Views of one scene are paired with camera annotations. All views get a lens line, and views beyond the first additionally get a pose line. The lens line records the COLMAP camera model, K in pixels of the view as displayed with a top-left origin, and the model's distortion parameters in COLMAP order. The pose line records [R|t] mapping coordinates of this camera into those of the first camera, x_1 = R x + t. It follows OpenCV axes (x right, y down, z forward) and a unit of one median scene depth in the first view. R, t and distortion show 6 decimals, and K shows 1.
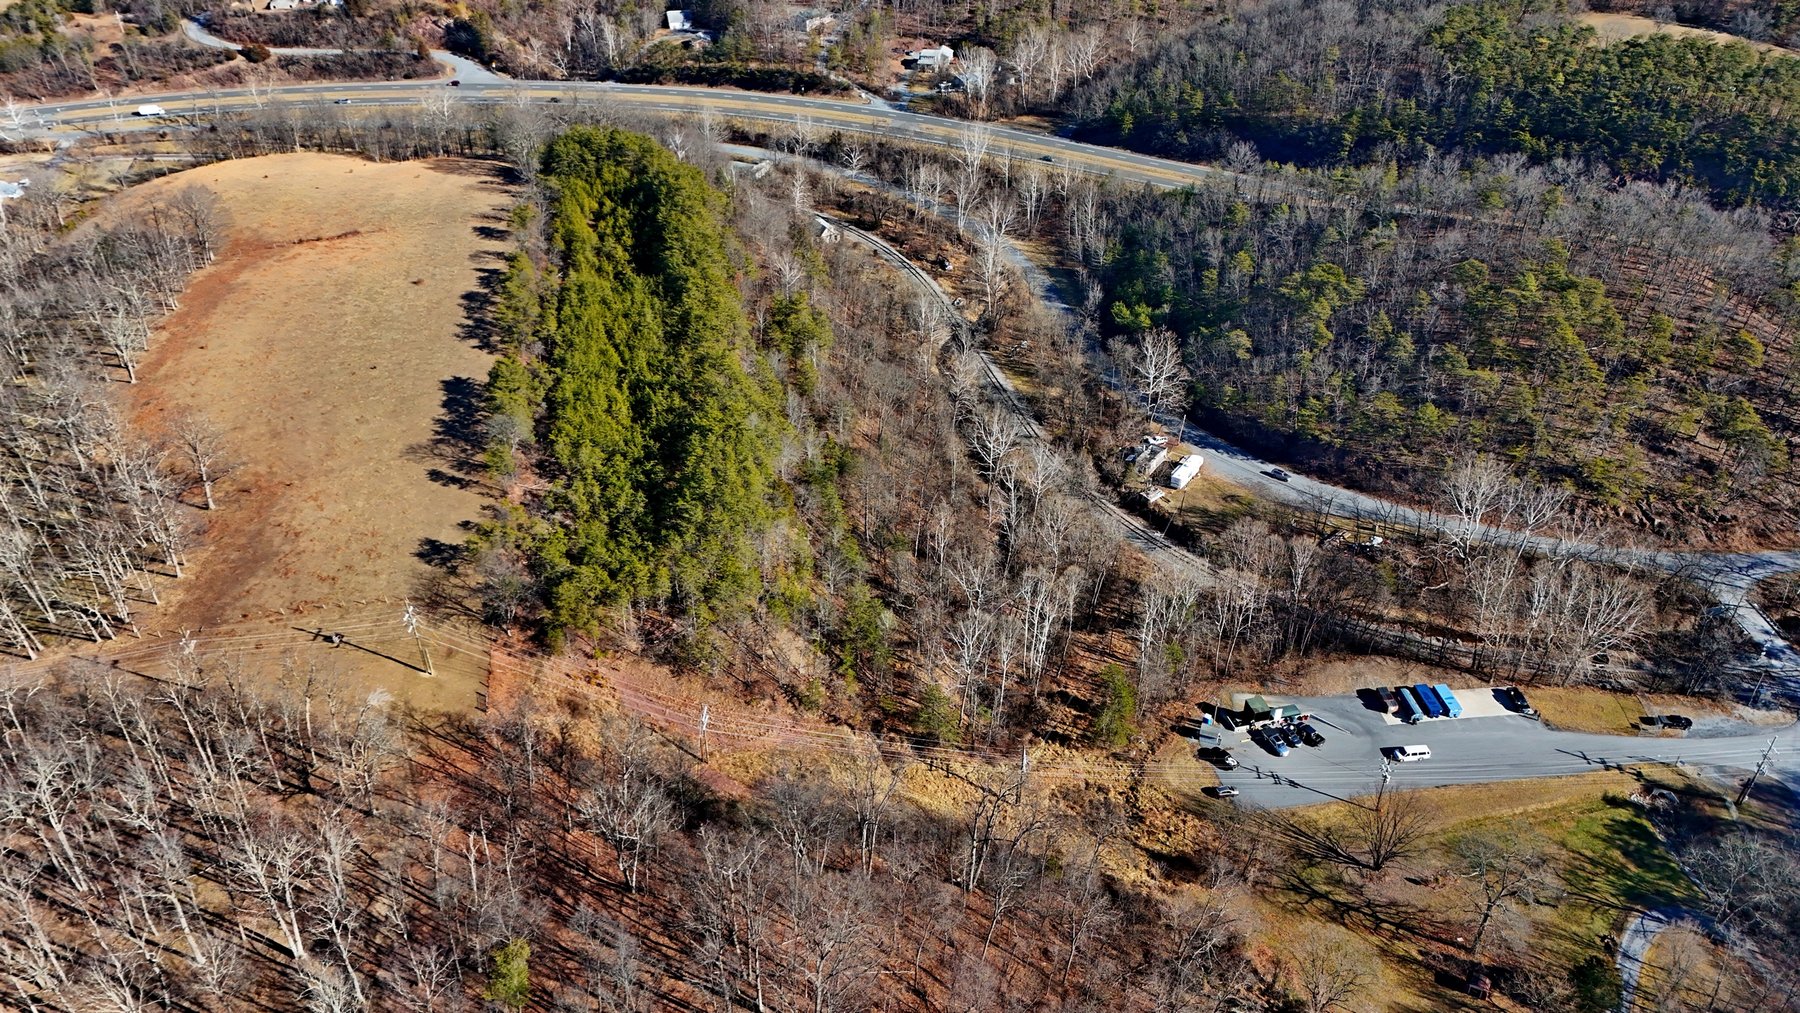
lens RADIAL K [[1320.5, 0, 900.0], [0, 1320.5, 506.5], [0, 0, 1]] dist [0.098951, -0.078415]
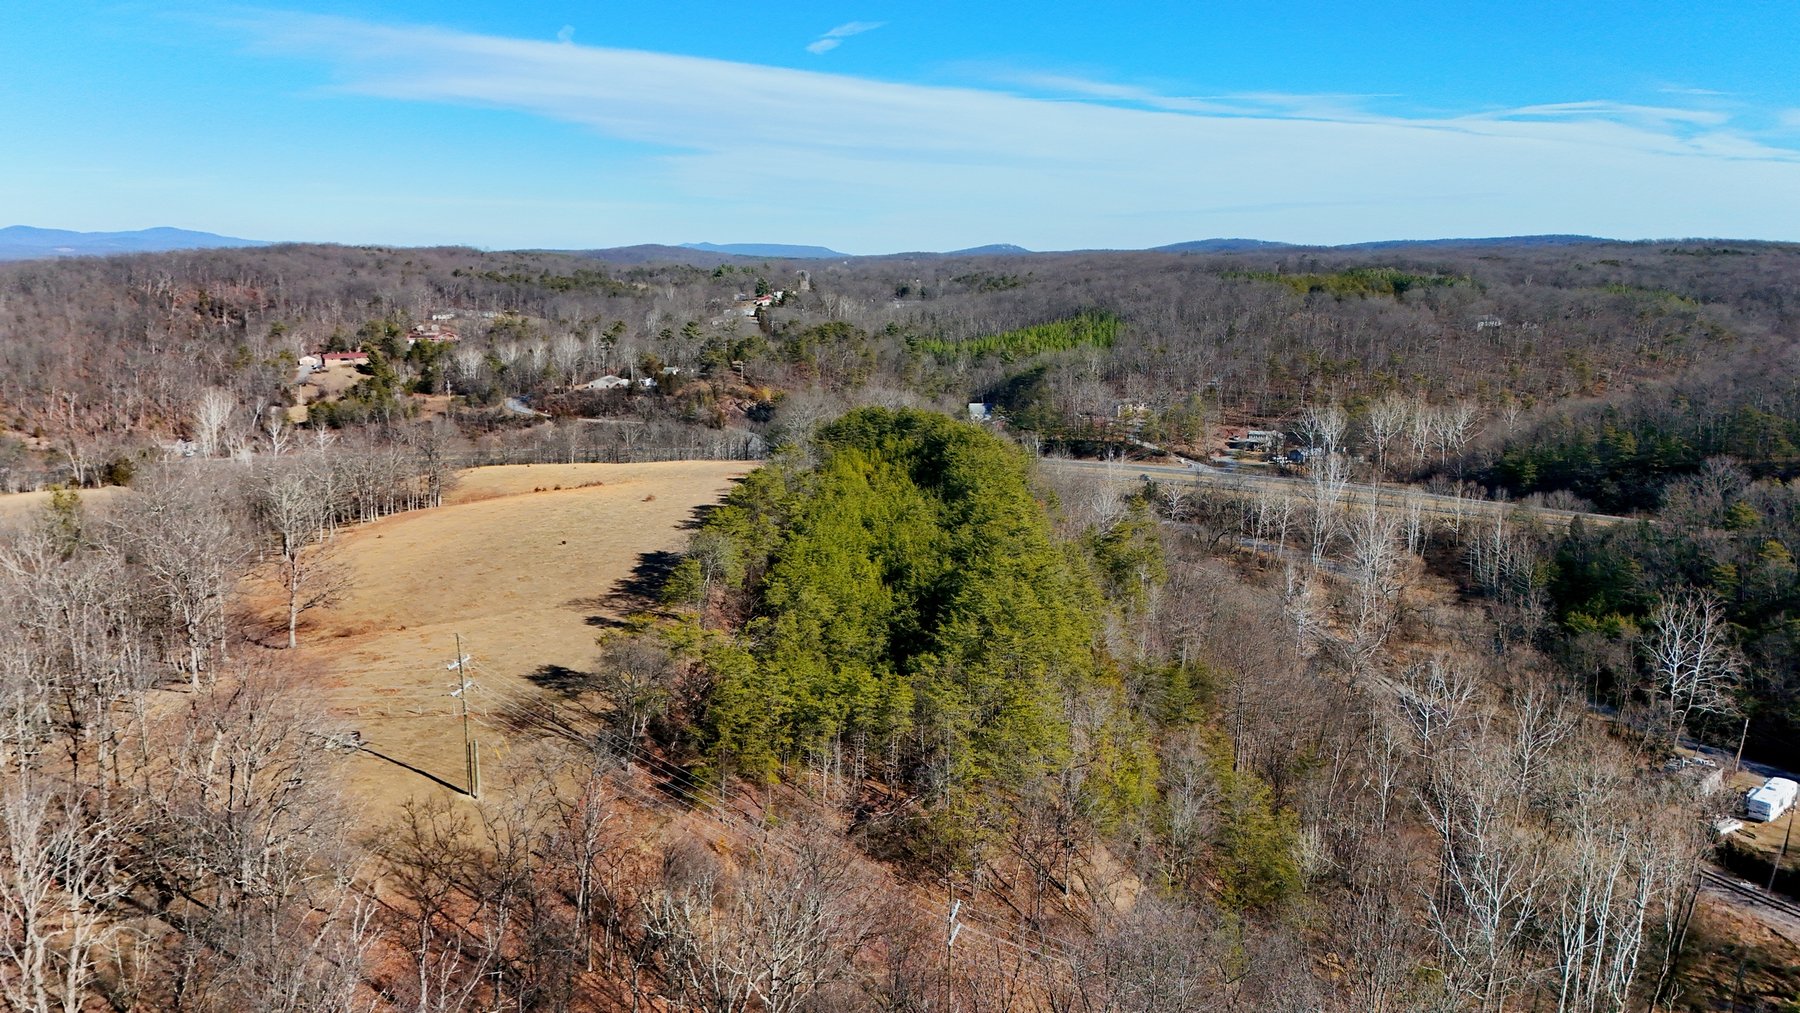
lens RADIAL K [[1320.5, 0, 900.0], [0, 1320.5, 506.5], [0, 0, 1]] dist [0.098951, -0.078415]
pose [[0.977810, 0.049496, -0.203563, -0.046172], [-0.128000, 0.910375, -0.393488, 0.132742], [0.165843, 0.410812, 0.896510, 0.304423]]
